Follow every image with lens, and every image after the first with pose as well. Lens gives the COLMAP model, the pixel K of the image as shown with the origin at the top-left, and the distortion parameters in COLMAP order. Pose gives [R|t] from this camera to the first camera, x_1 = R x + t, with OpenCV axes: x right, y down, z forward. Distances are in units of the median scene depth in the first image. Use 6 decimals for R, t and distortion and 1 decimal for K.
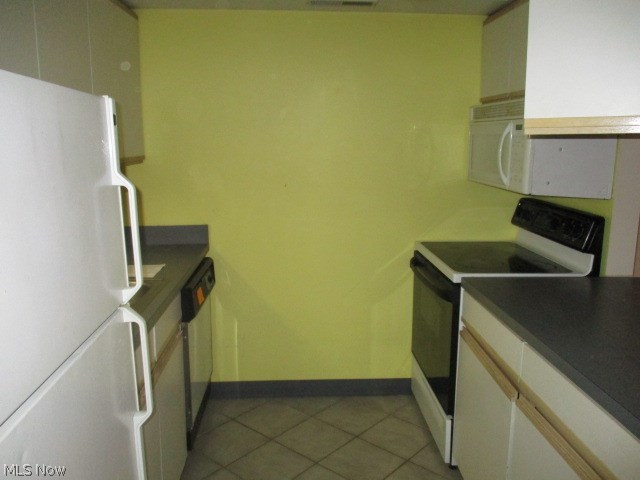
lens RADIAL K [[545.1, 0, 320.0], [0, 545.1, 240.0], [0, 0, 1]] dist [-0.018402, 0.001172]
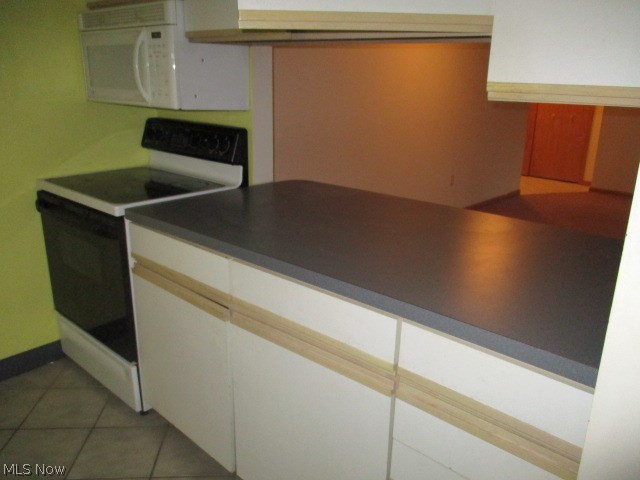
lens RADIAL K [[545.1, 0, 320.0], [0, 545.1, 240.0], [0, 0, 1]] dist [-0.018402, 0.001172]
pose [[0.701023, -0.206774, 0.682504, -0.122167], [0.123417, 0.977778, 0.169465, 0.007052], [-0.702378, -0.034566, 0.710964, 0.138197]]
